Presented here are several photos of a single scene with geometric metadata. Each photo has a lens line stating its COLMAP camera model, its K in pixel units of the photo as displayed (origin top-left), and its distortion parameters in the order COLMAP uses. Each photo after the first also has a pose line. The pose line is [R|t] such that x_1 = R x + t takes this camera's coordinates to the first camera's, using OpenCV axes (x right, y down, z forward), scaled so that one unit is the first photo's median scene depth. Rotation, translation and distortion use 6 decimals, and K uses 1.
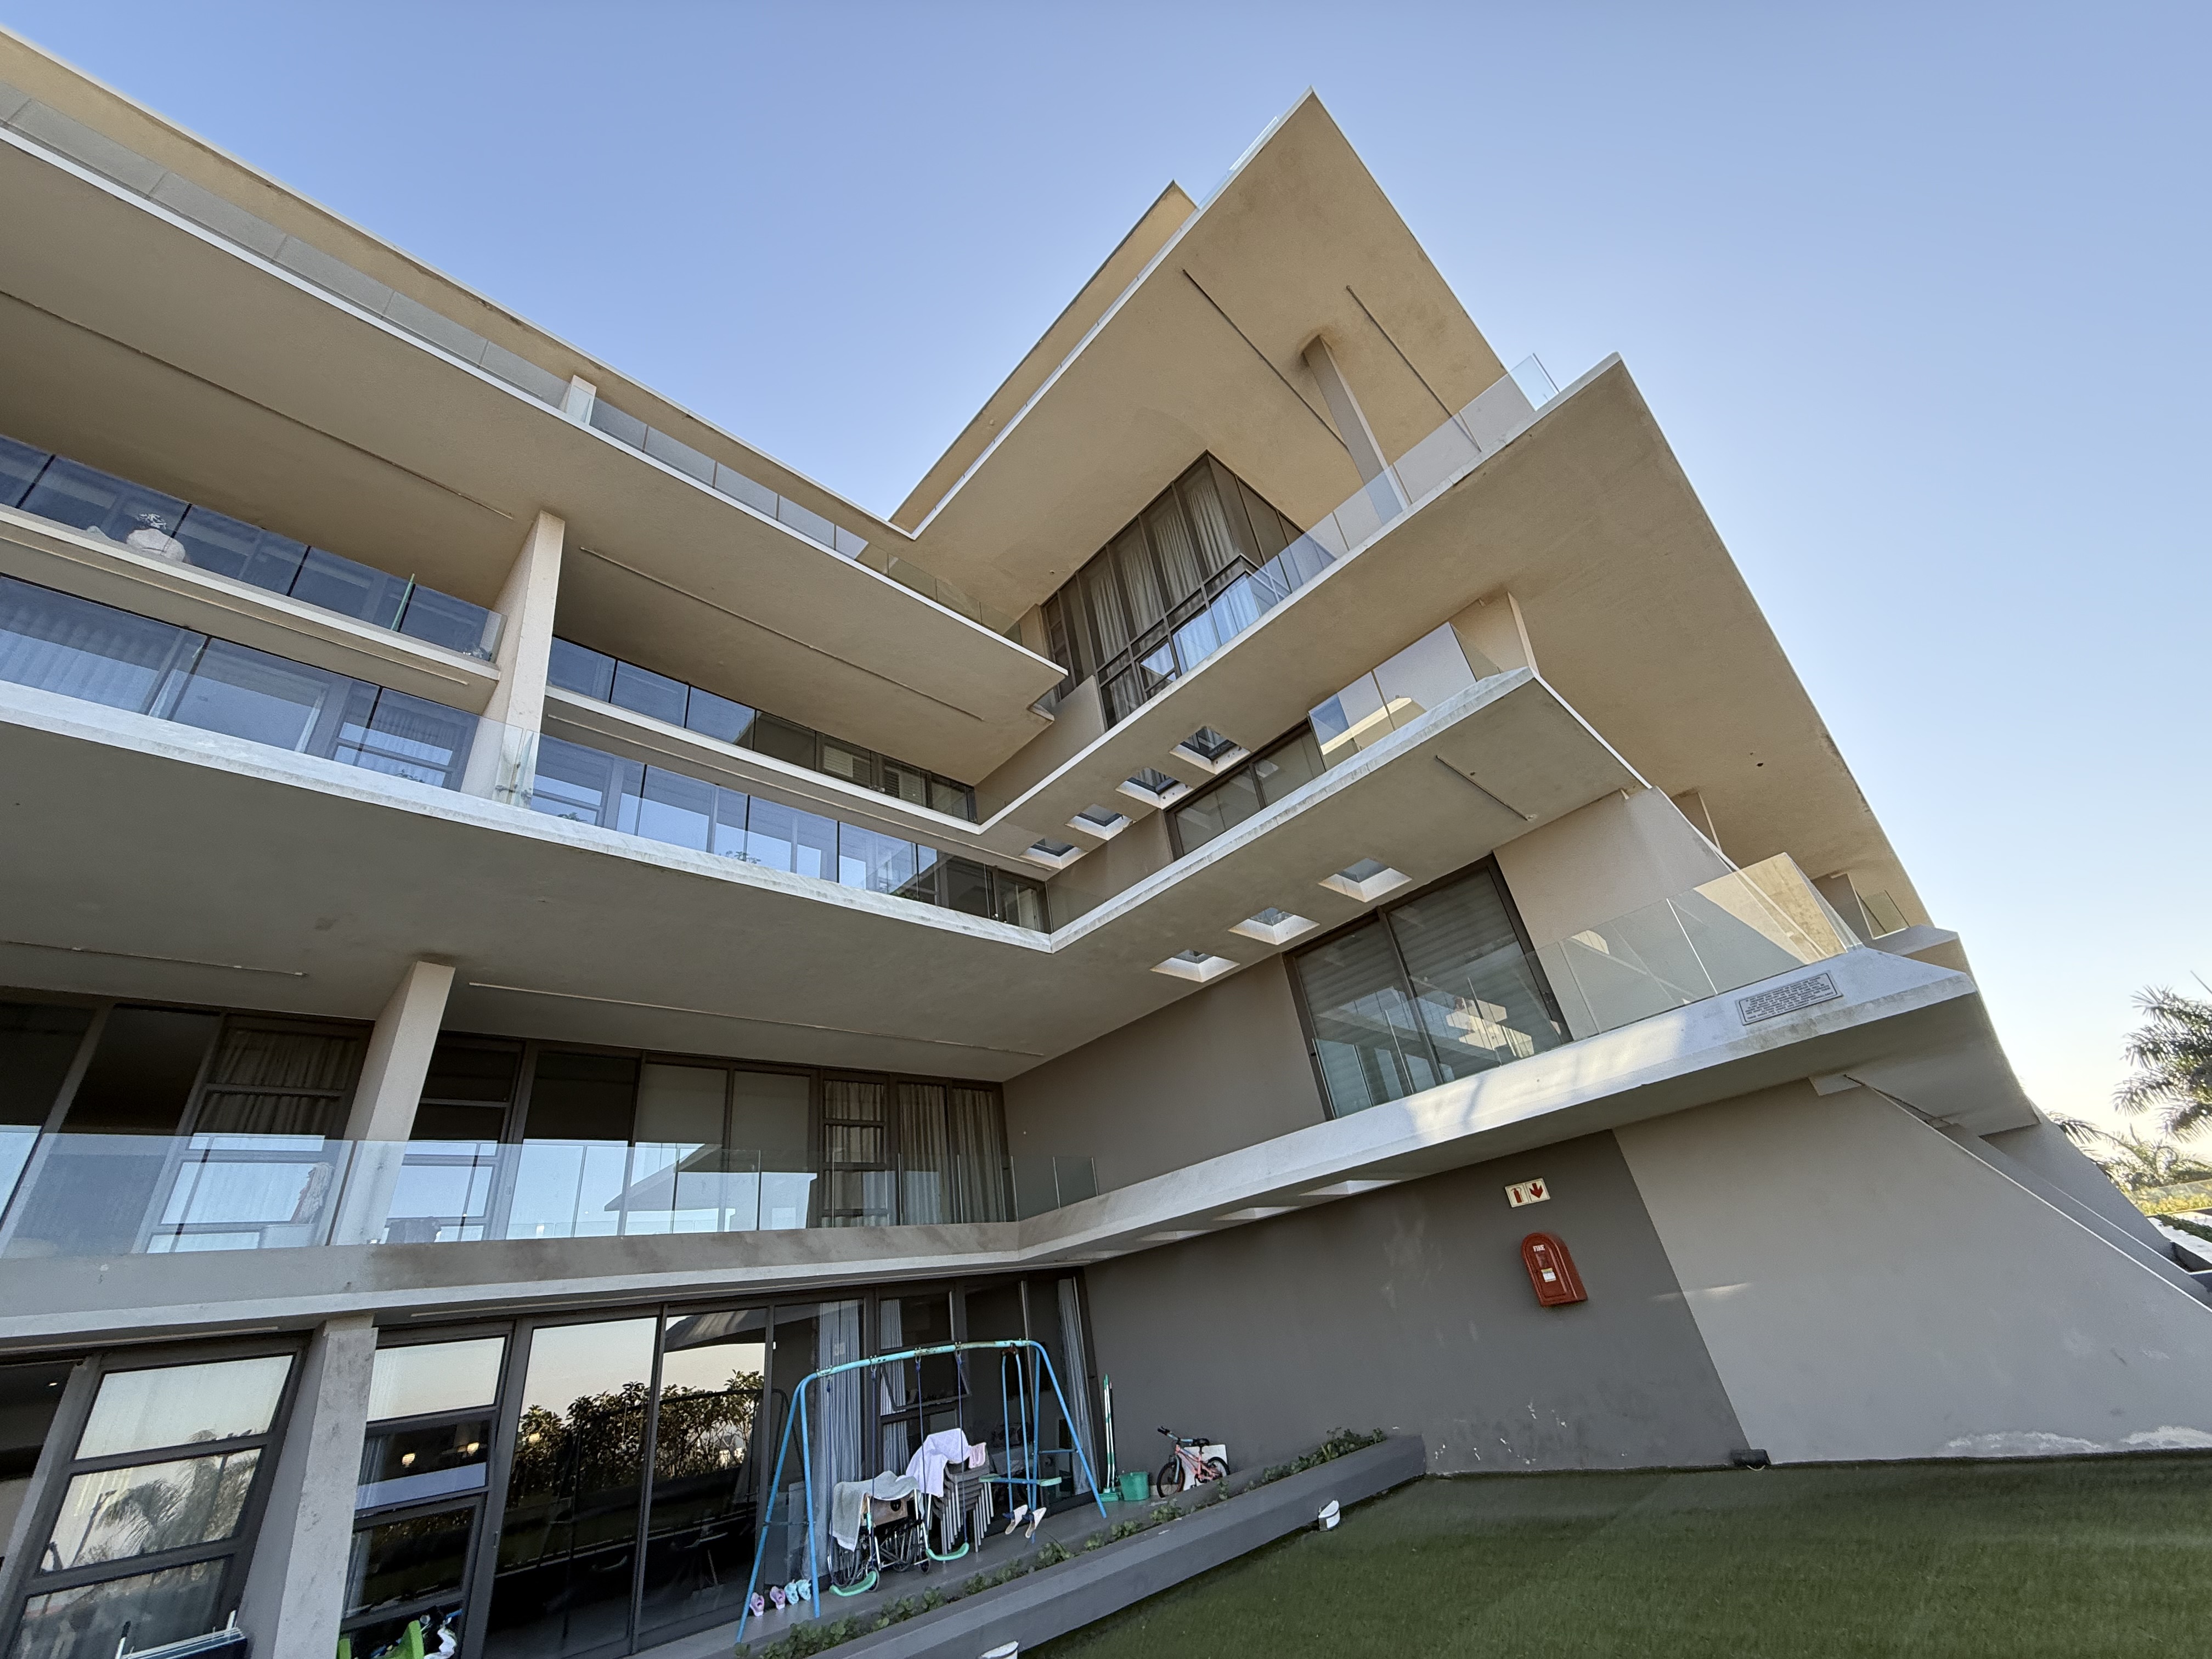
lens RADIAL K [[878.9, 0, 1101.3], [0, 878.9, 829.5], [0, 0, 1]] dist [-0.000884, -0.000037]
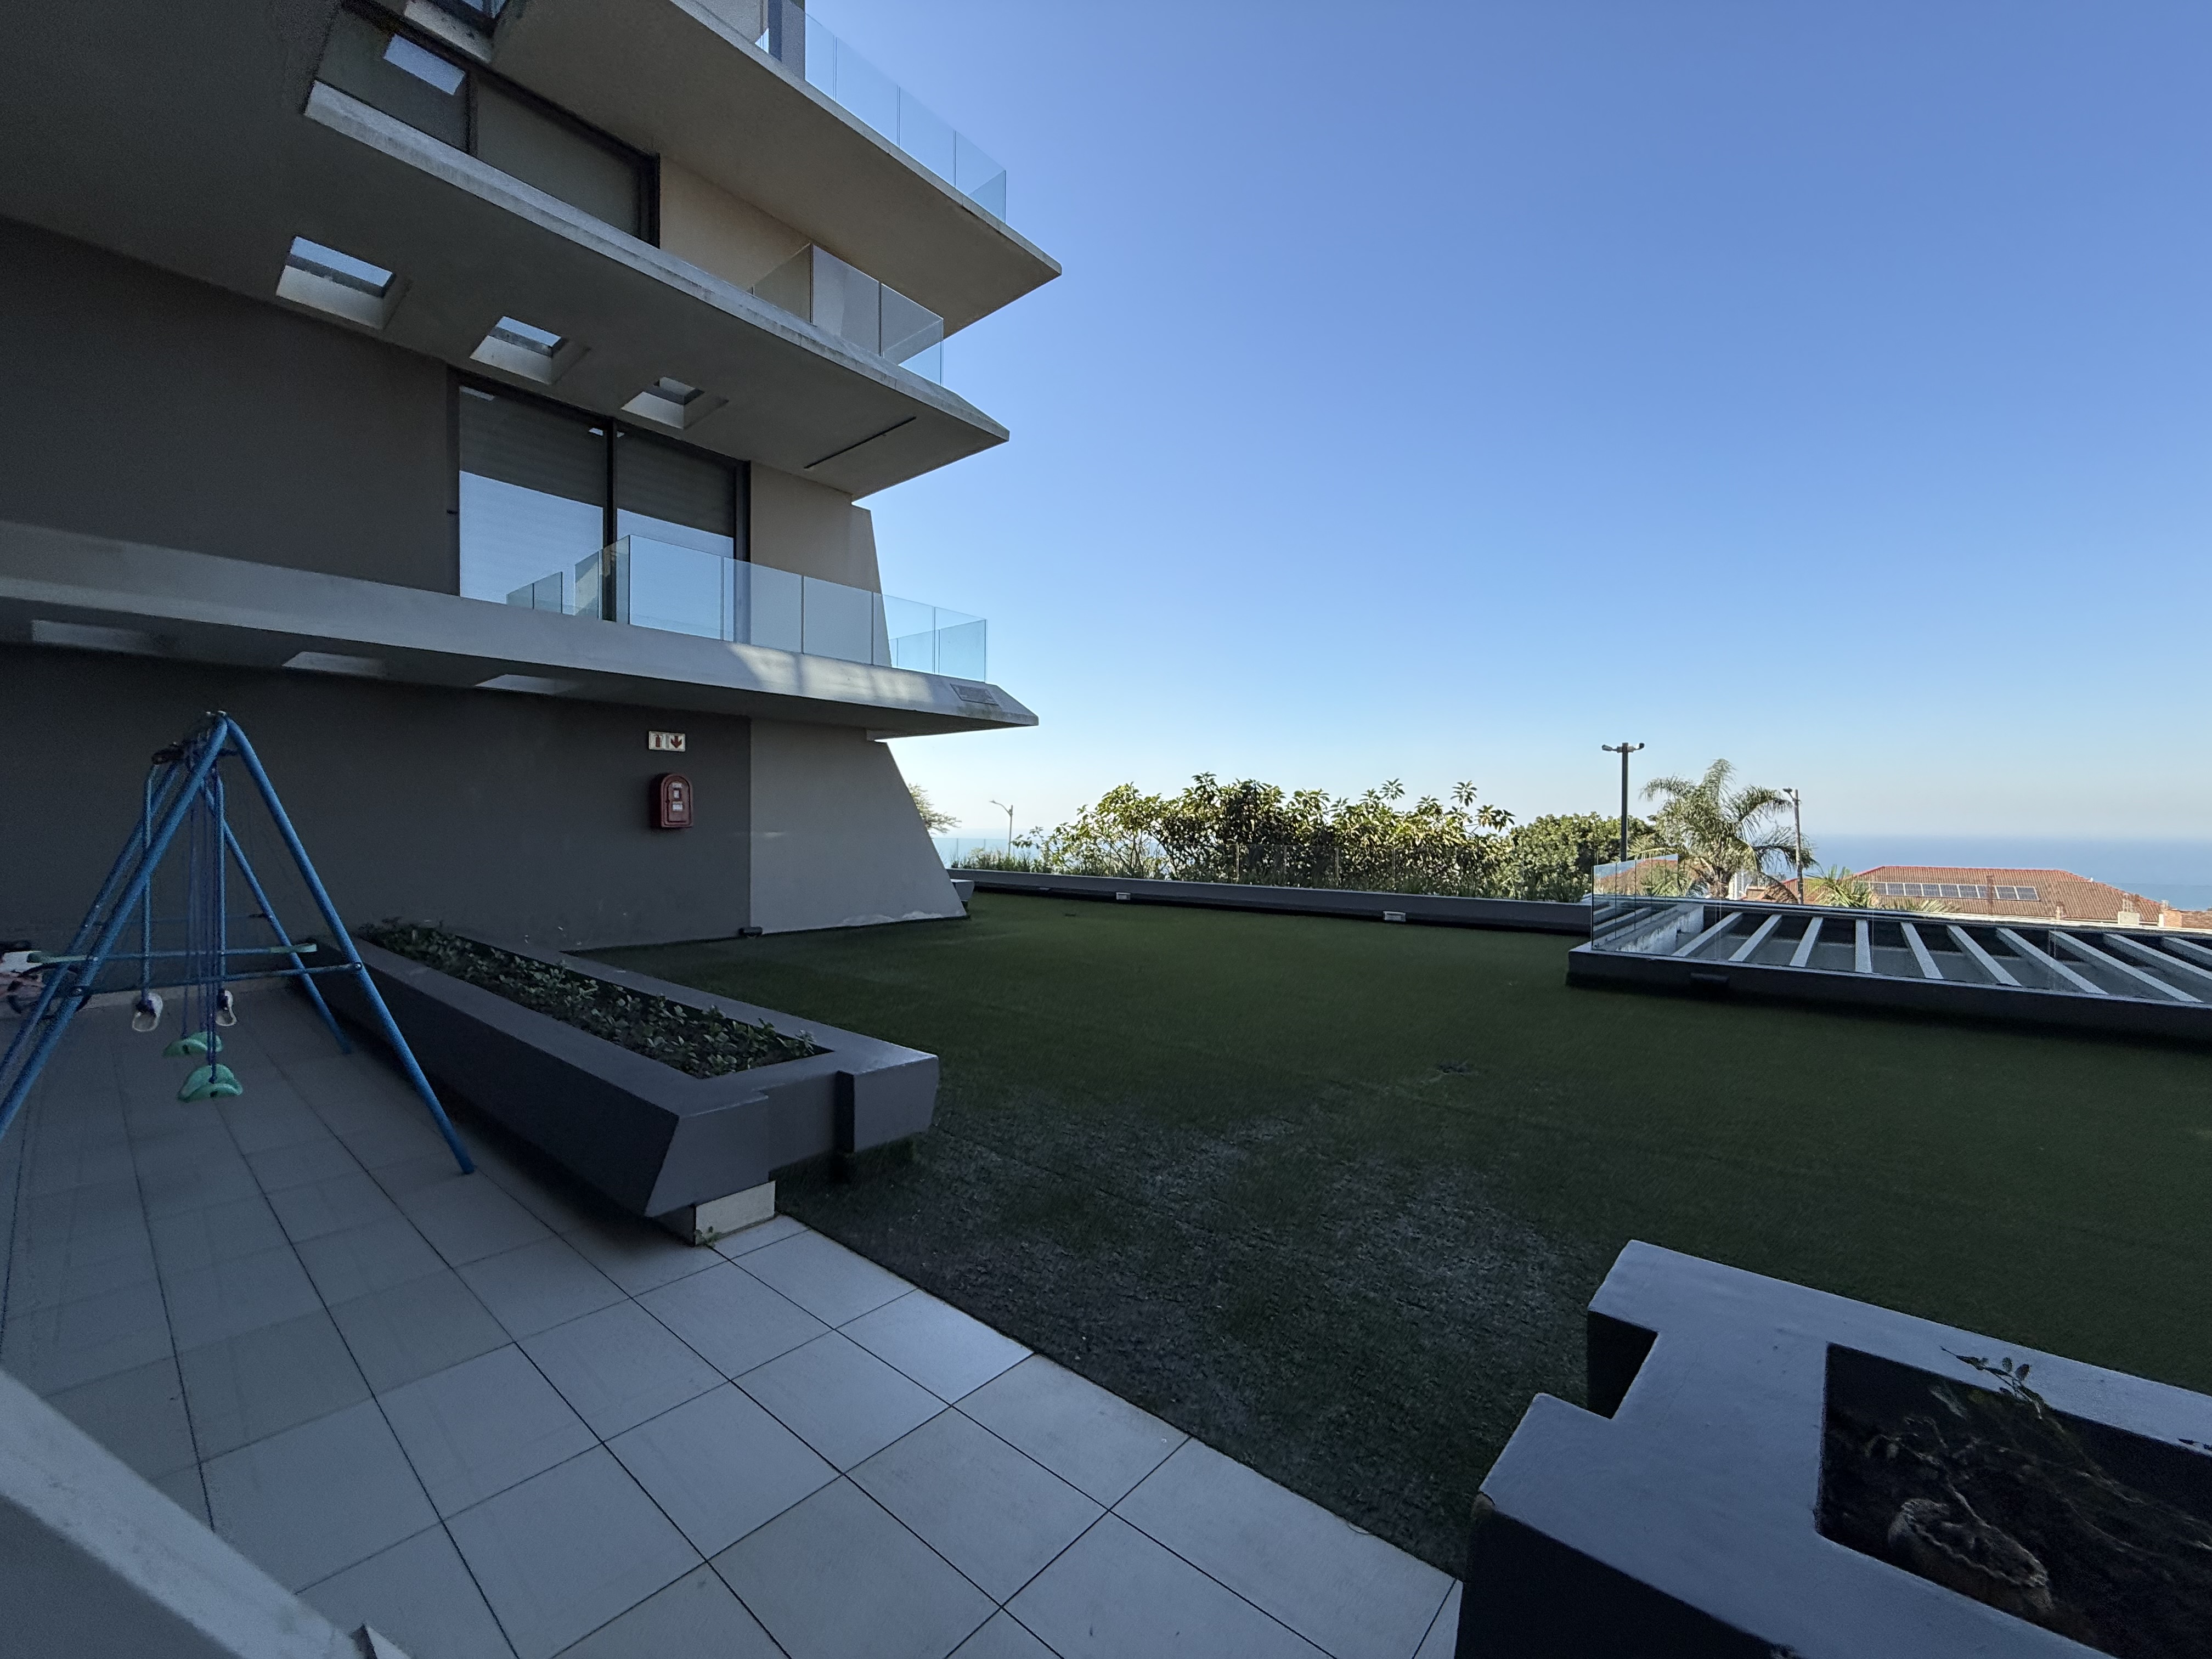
lens RADIAL K [[878.9, 0, 1101.3], [0, 878.9, 829.5], [0, 0, 1]] dist [-0.000884, -0.000037]
pose [[-0.093382, 0.141534, 0.985519, -0.665515], [-0.498398, 0.850251, -0.169332, 0.426249], [-0.861905, -0.506993, -0.008858, 0.477279]]
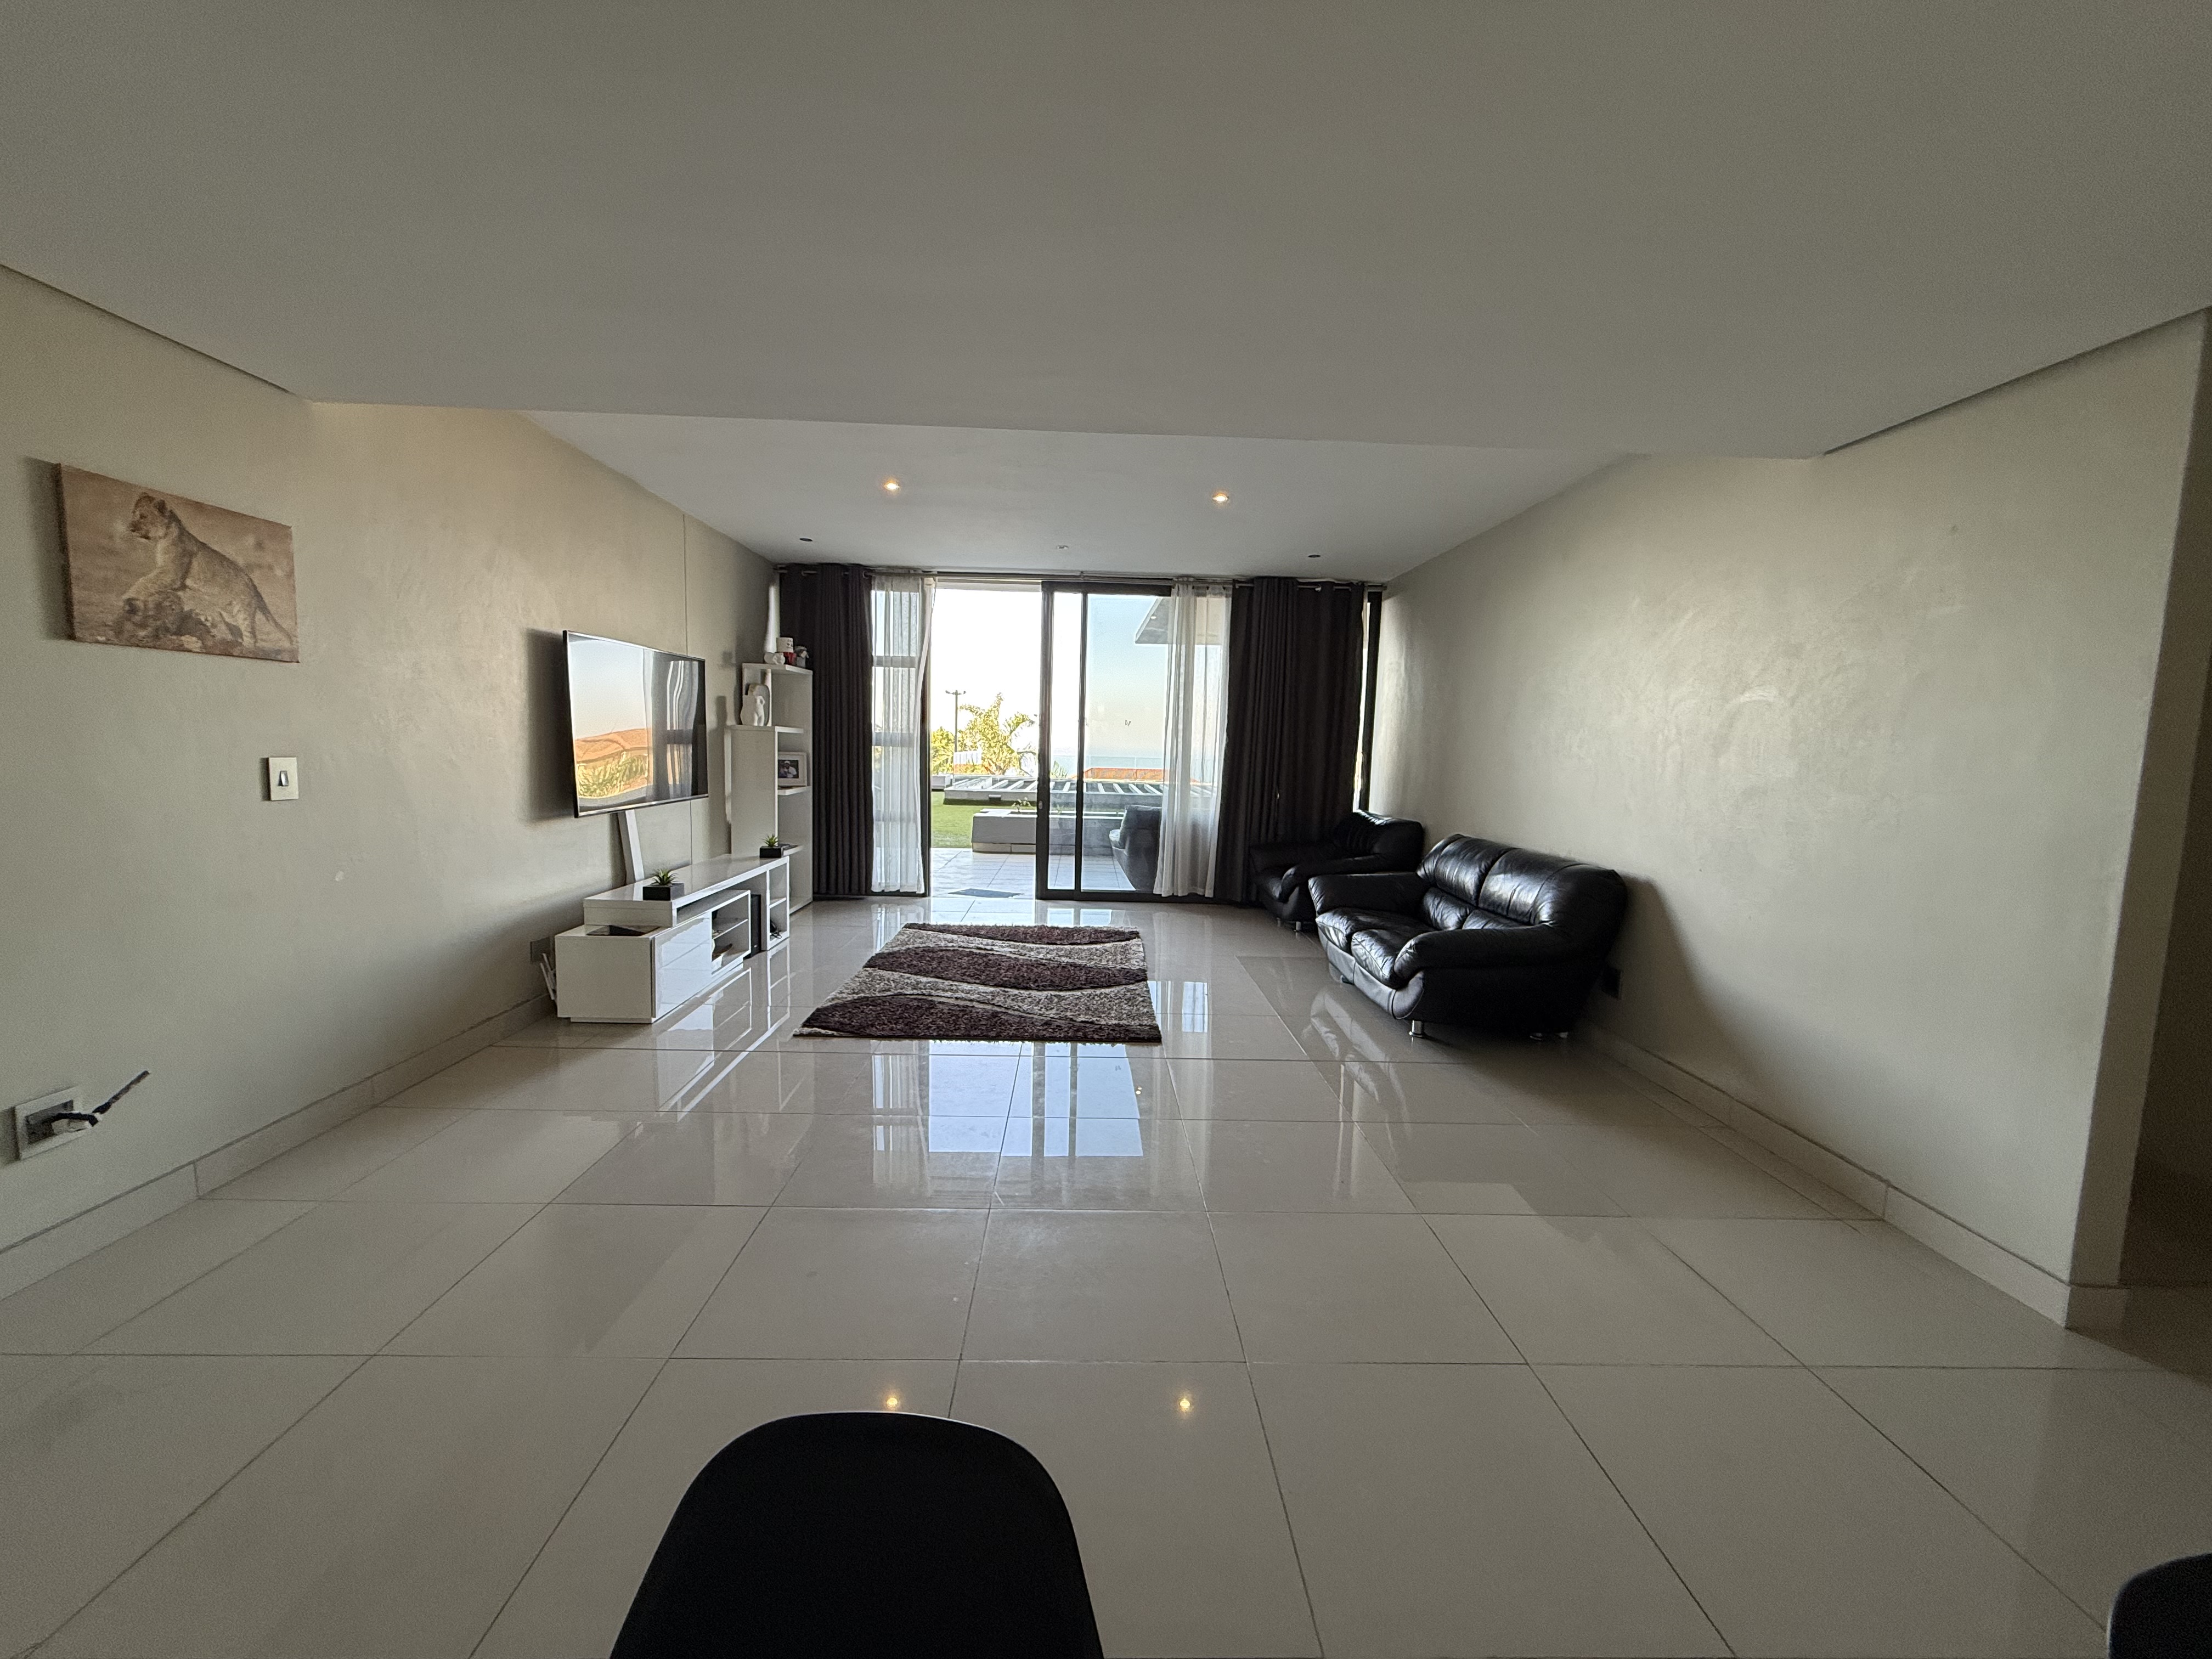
lens RADIAL K [[878.9, 0, 1101.3], [0, 878.9, 829.5], [0, 0, 1]] dist [-0.000884, -0.000037]
pose [[-0.729867, 0.060865, 0.680874, -1.827249], [-0.277020, 0.884243, -0.375998, 1.118339], [-0.624943, -0.463045, -0.628519, 1.258344]]
